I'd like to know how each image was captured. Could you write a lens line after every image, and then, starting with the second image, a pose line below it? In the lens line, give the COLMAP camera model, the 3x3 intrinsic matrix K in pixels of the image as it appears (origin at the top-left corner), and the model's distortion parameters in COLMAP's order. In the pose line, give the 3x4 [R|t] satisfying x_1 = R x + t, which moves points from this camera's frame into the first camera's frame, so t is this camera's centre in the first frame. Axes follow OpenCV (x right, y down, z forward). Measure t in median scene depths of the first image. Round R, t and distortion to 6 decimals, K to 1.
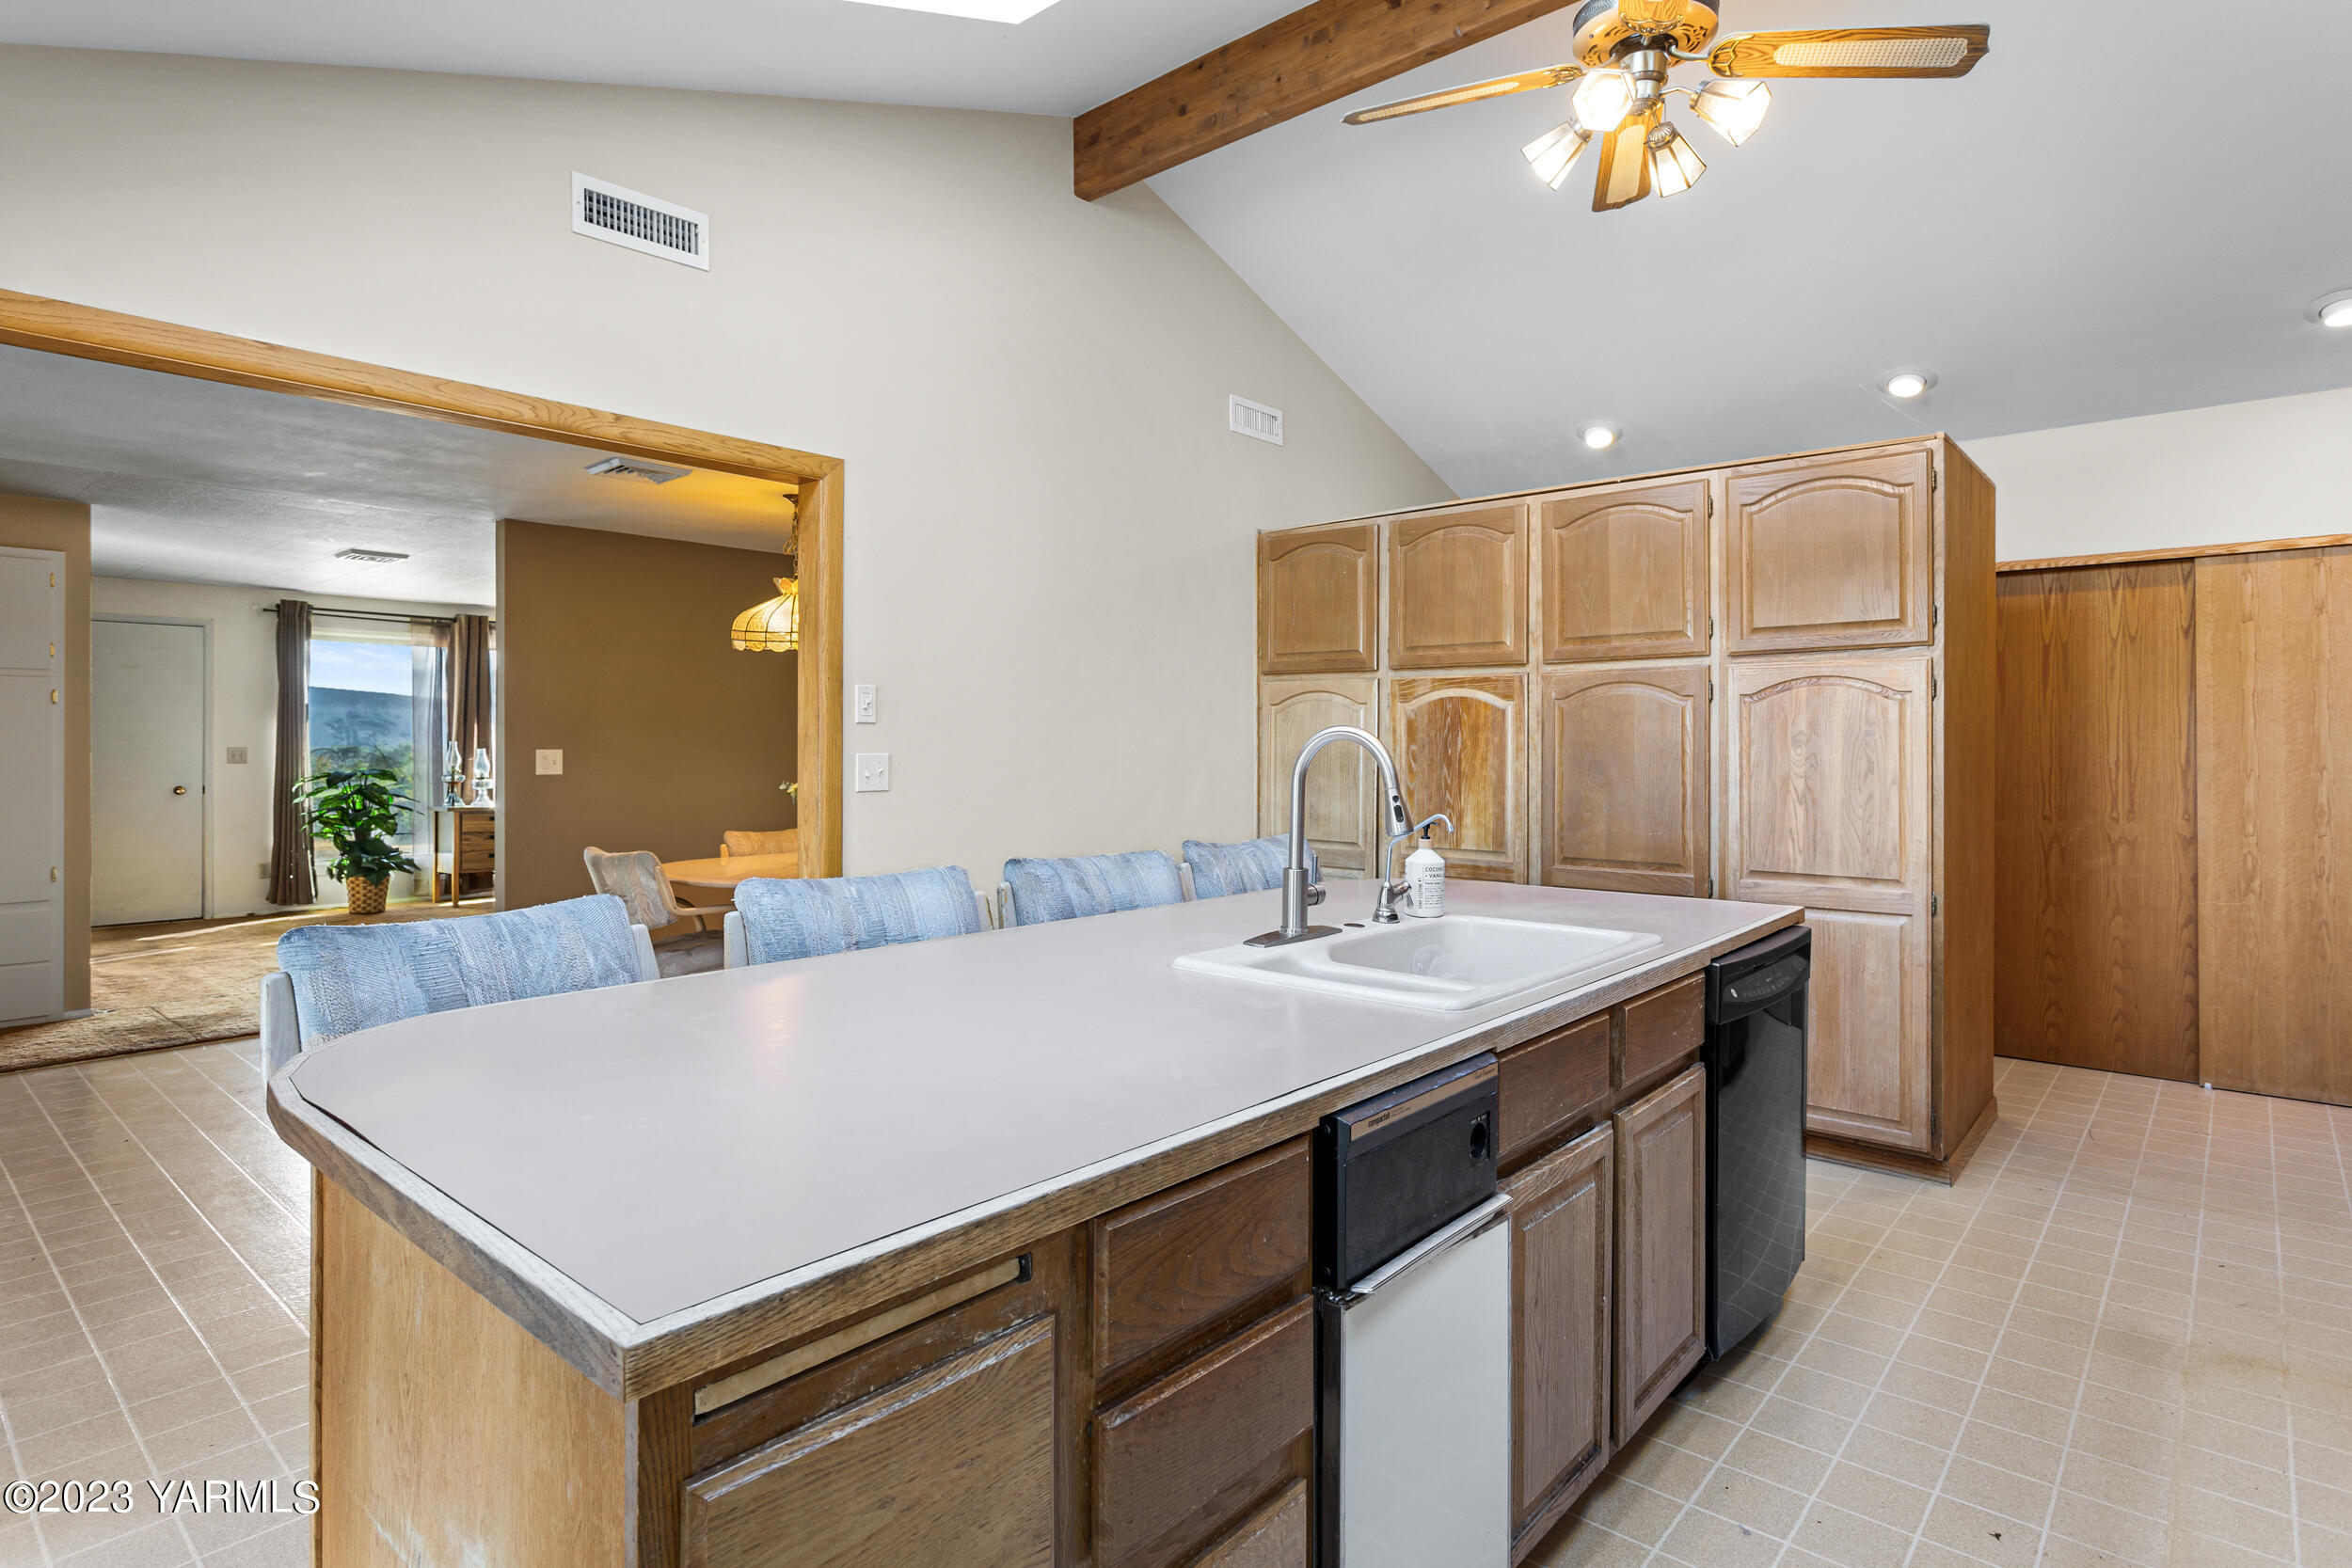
lens RADIAL K [[1227.4, 0, 1179.1], [0, 1227.4, 760.2], [0, 0, 1]] dist [-0.002602, -0.000363]
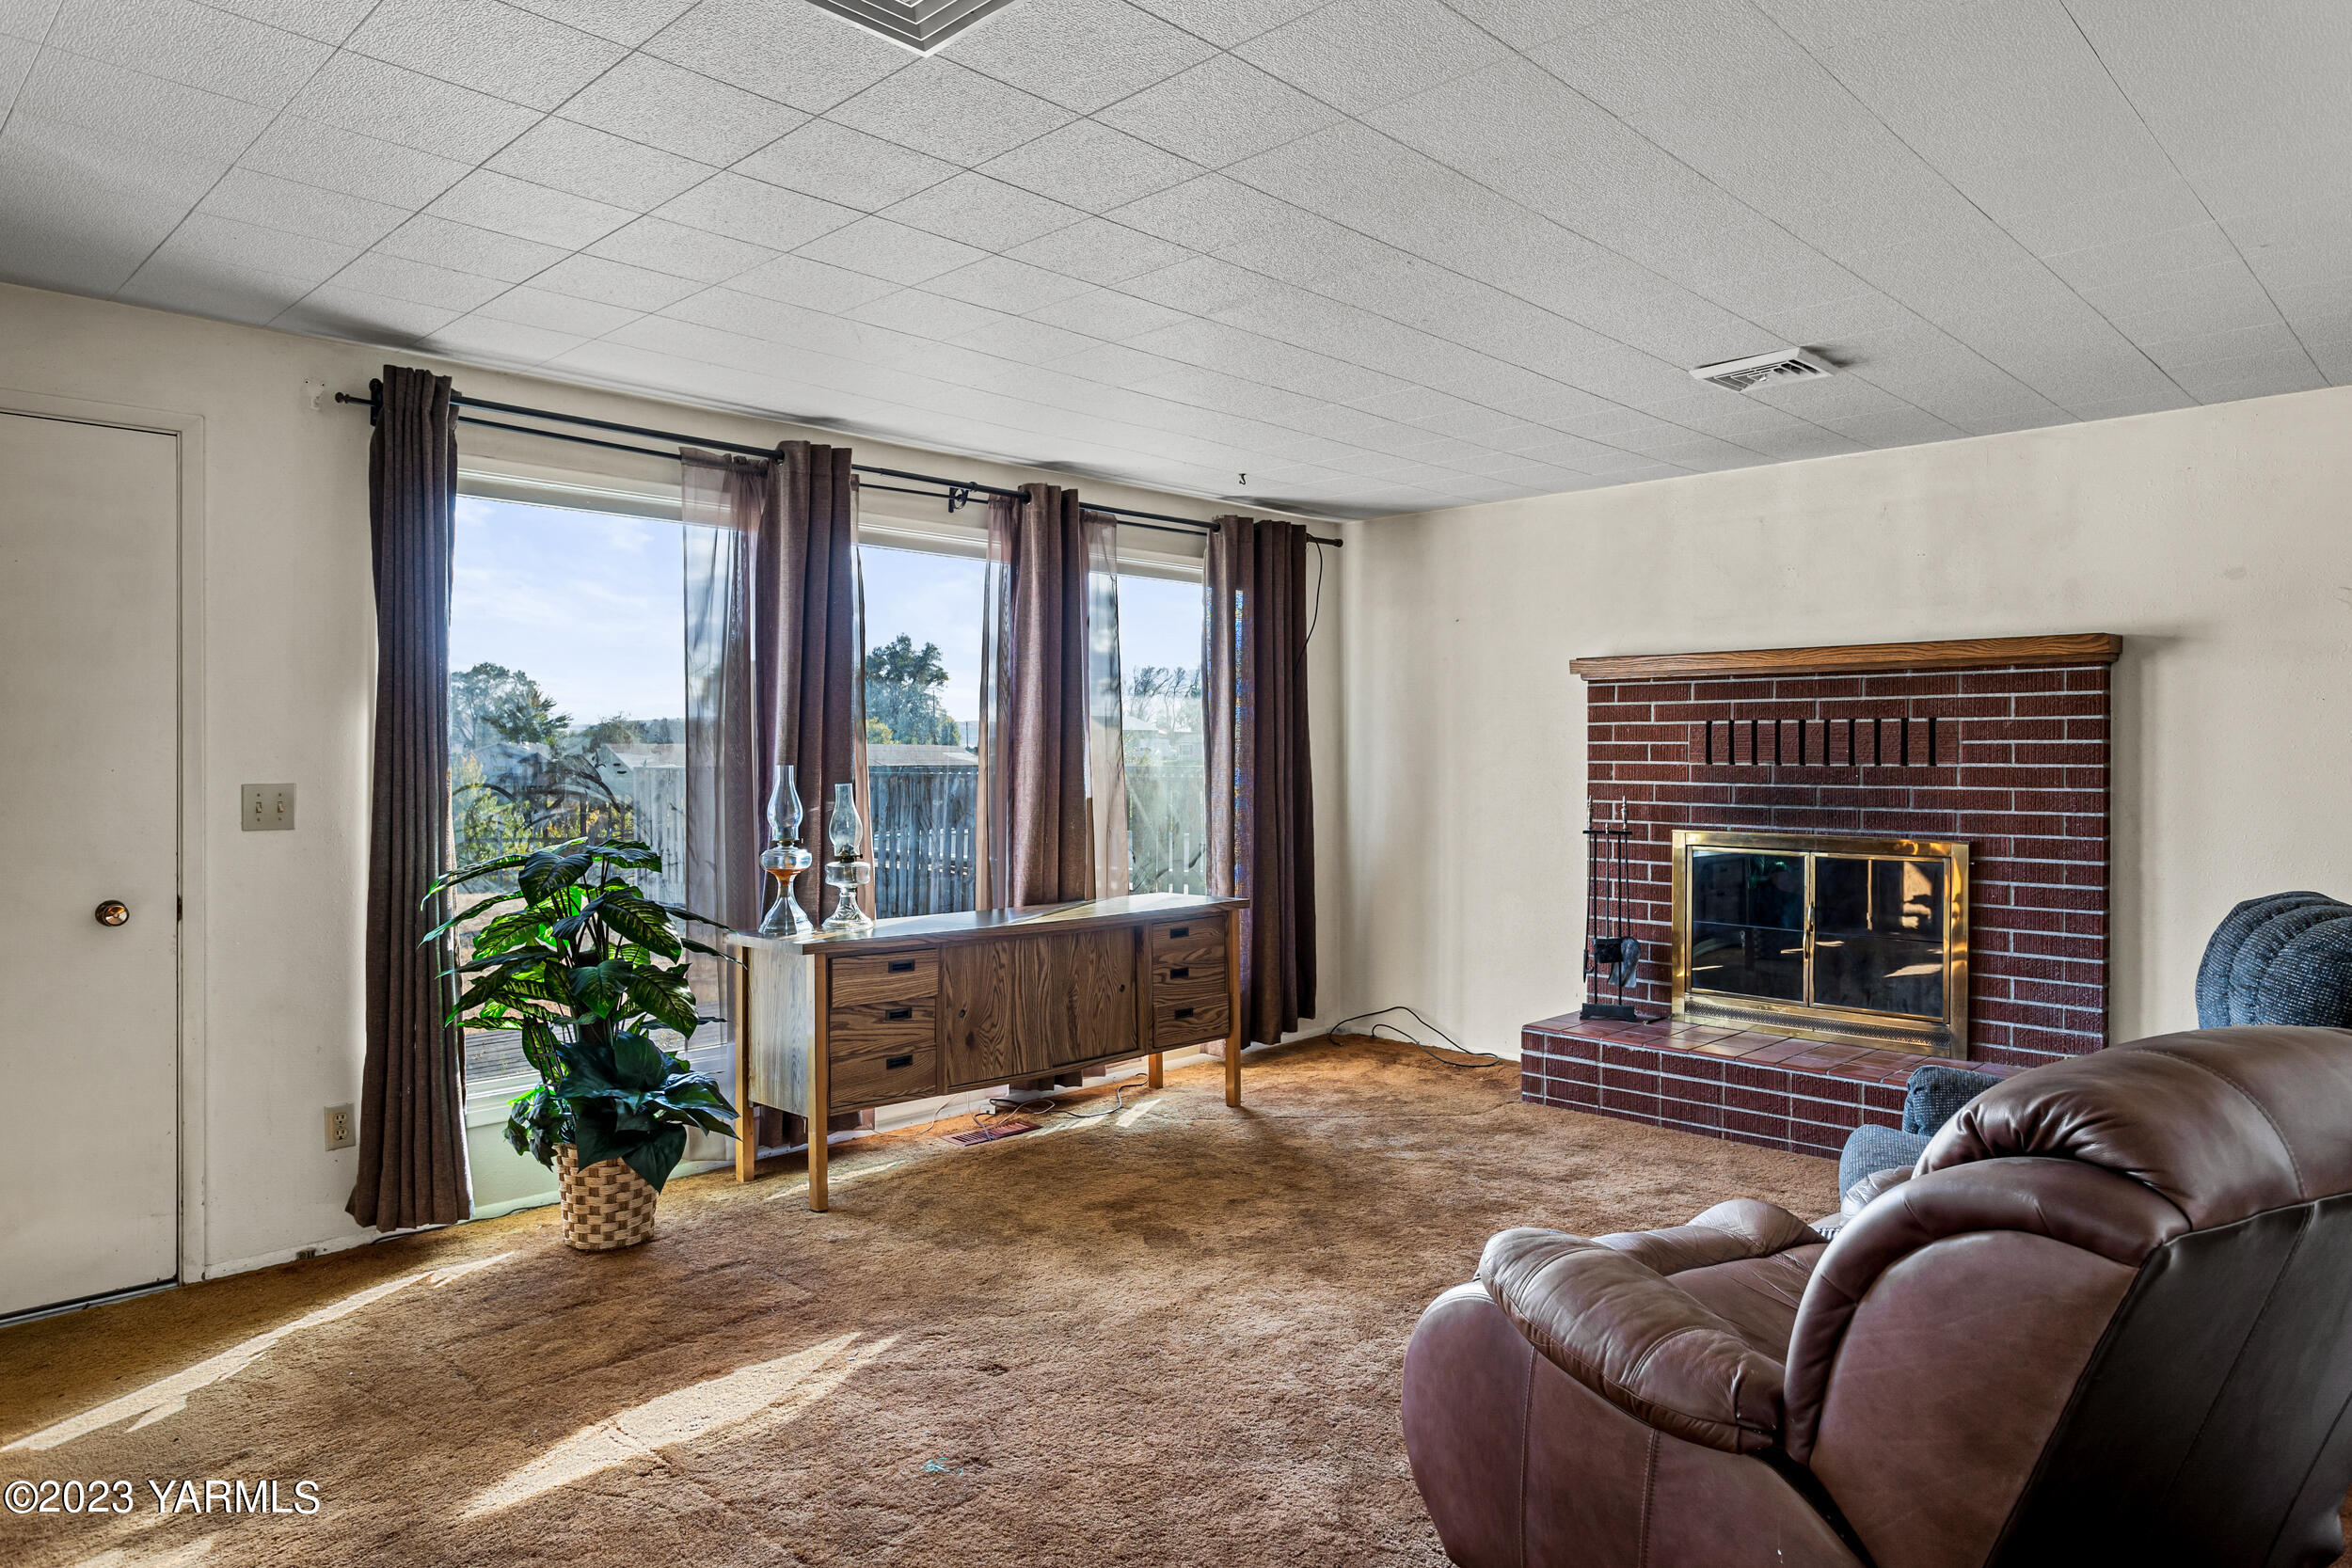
lens RADIAL K [[1451.5, 0, 1165.1], [0, 1451.5, 776.6], [0, 0, 1]] dist [-0.000918, -0.000282]
pose [[0.996919, -0.004041, -0.078332, -0.469661], [0.004205, 0.999989, 0.001923, -0.012551], [0.078323, -0.002247, 0.996926, 0.592347]]
